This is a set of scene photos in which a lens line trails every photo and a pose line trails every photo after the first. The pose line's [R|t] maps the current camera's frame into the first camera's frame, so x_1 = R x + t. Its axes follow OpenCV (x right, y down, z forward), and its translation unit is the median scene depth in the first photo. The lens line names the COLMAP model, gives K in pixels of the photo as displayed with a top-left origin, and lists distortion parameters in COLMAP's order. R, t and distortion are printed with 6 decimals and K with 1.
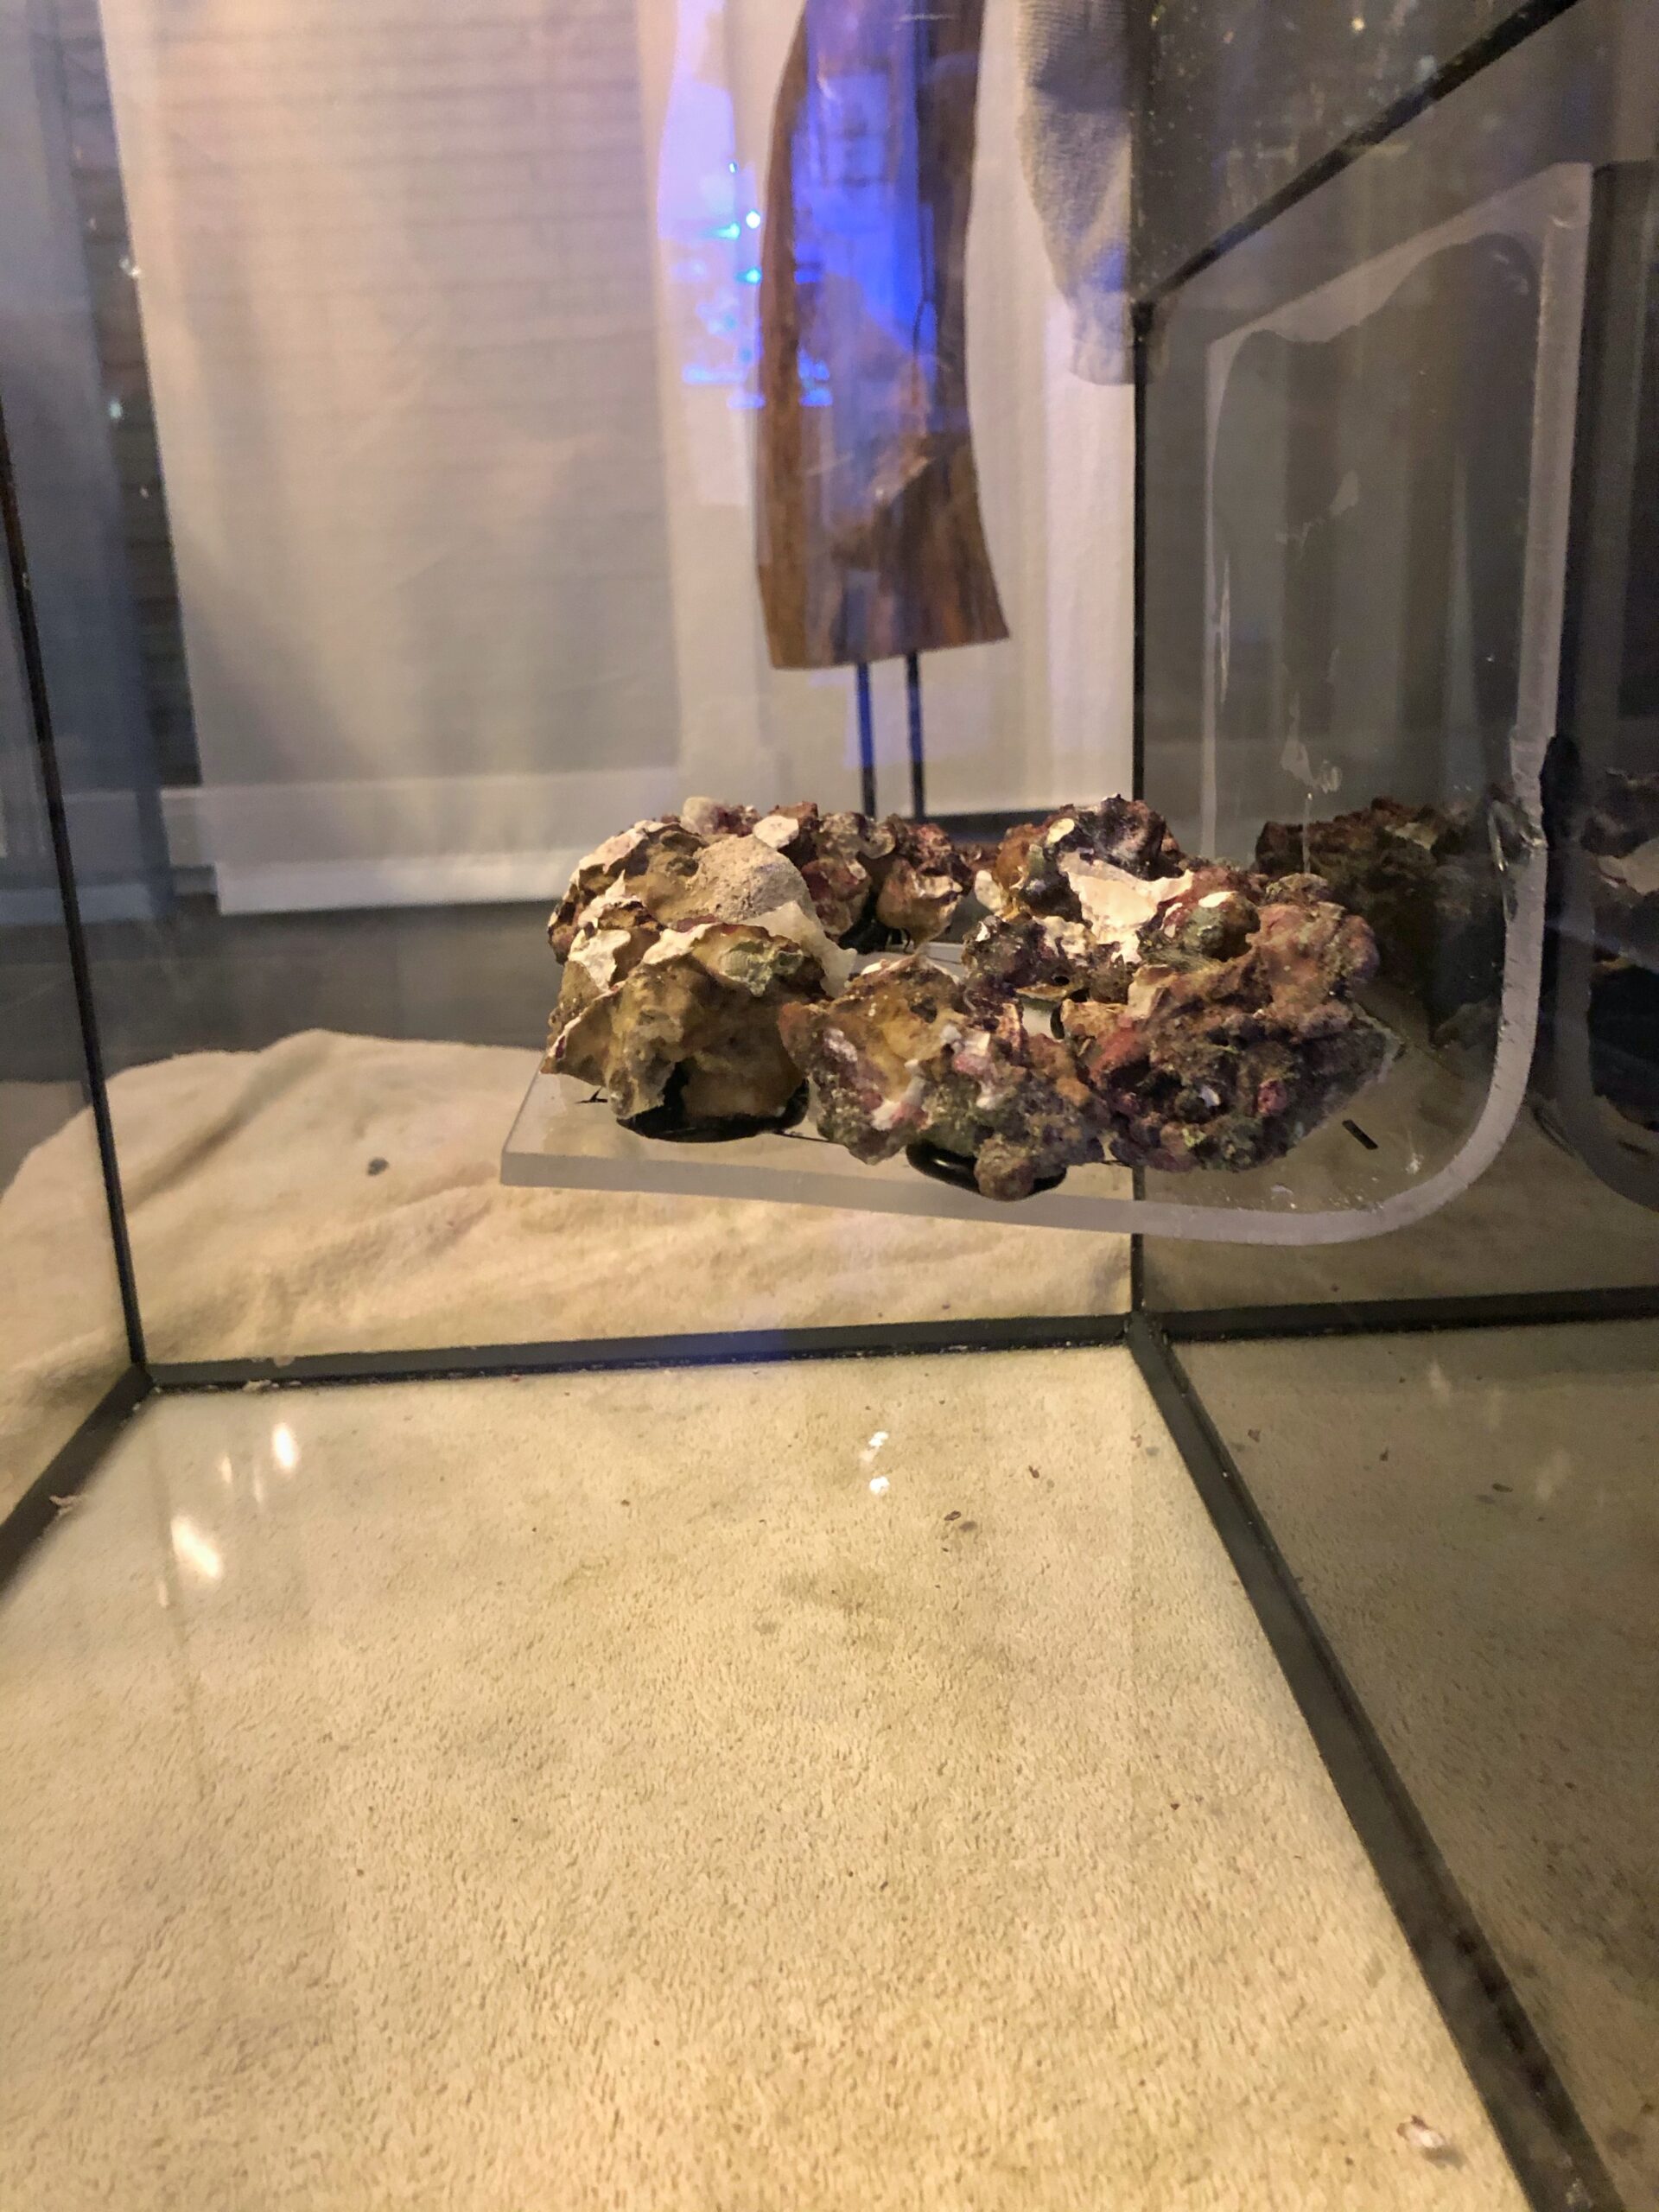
lens RADIAL K [[1801.0, 0, 832.9], [0, 1801.0, 1052.6], [0, 0, 1]] dist [-0.001116, -0.006647]
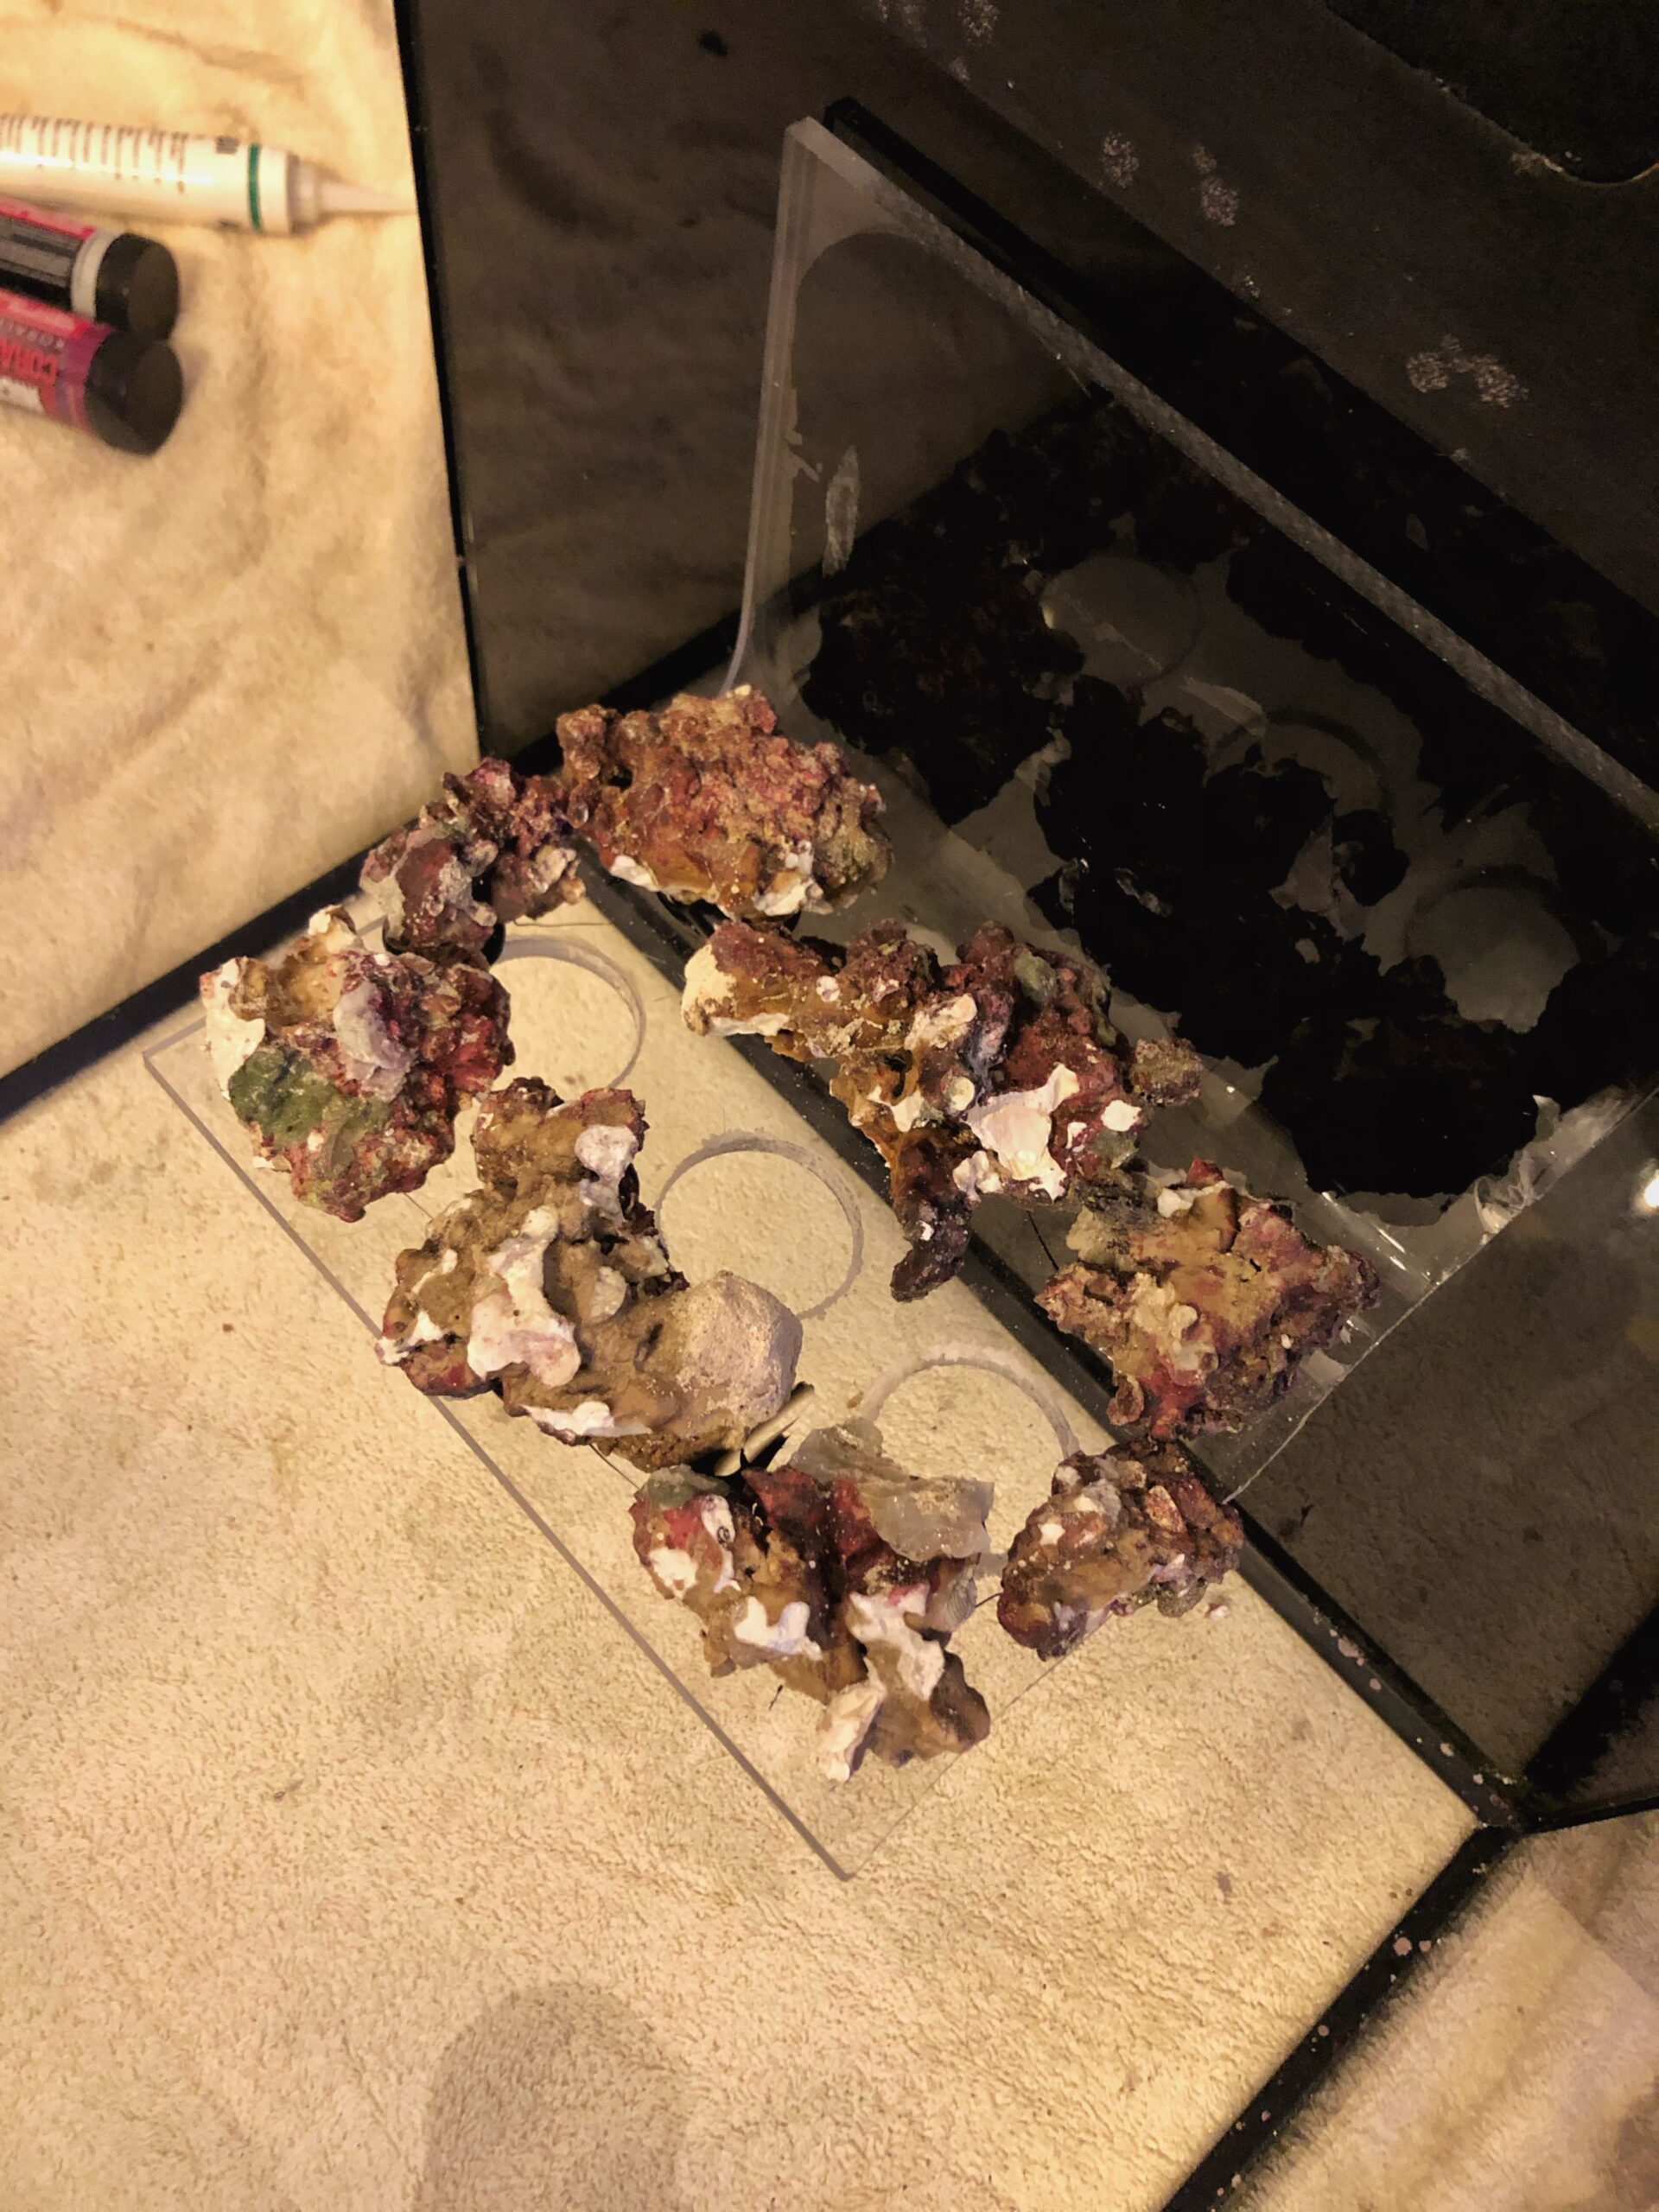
lens RADIAL K [[1727.7, 0, 829.5], [0, 1727.7, 1106.0], [0, 0, 1]] dist [0.106601, -0.228968]
pose [[0.741312, -0.523284, 0.420273, -0.297887], [0.012645, 0.636968, 0.770787, -0.790117], [-0.671041, -0.566079, 0.478809, 0.598891]]
